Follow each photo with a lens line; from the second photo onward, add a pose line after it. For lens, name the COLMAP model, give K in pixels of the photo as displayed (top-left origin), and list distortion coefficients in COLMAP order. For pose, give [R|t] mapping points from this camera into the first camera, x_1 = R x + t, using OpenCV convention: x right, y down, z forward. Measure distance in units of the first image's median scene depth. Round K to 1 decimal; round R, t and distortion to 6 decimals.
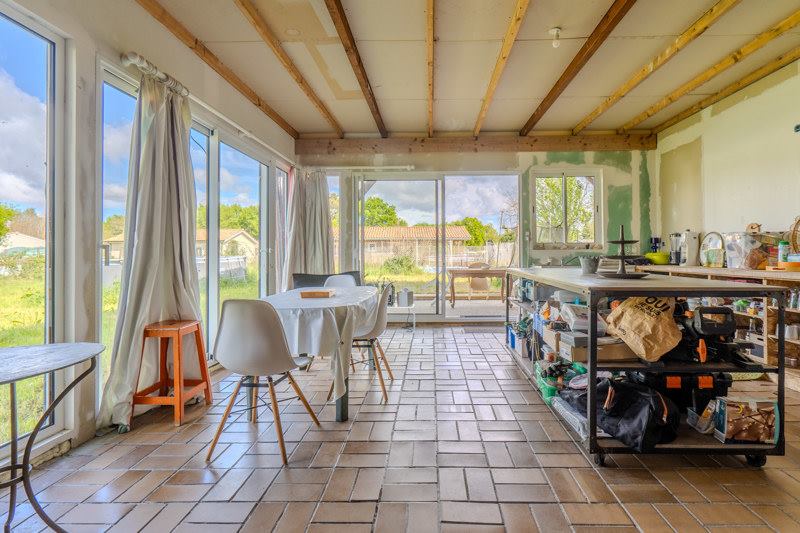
lens RADIAL K [[375.4, 0, 421.2], [0, 375.4, 250.6], [0, 0, 1]] dist [0.000332, 0.000060]
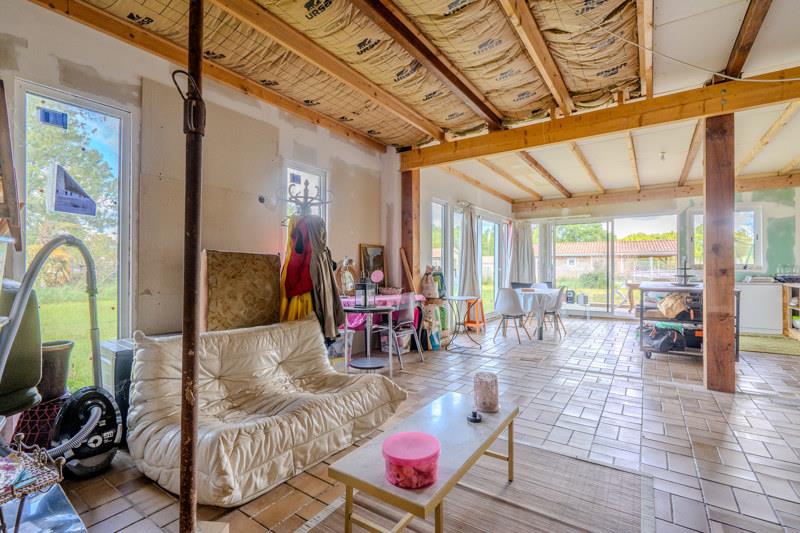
lens RADIAL K [[366.6, 0, 400.0], [0, 366.6, 266.5], [0, 0, 1]] dist [0.000553, 0.000343]
pose [[0.838363, 0.002121, -0.545108, 0.148114], [0.000035, 0.999992, 0.003944, -0.019538], [0.545112, -0.003326, 0.838357, -0.684148]]
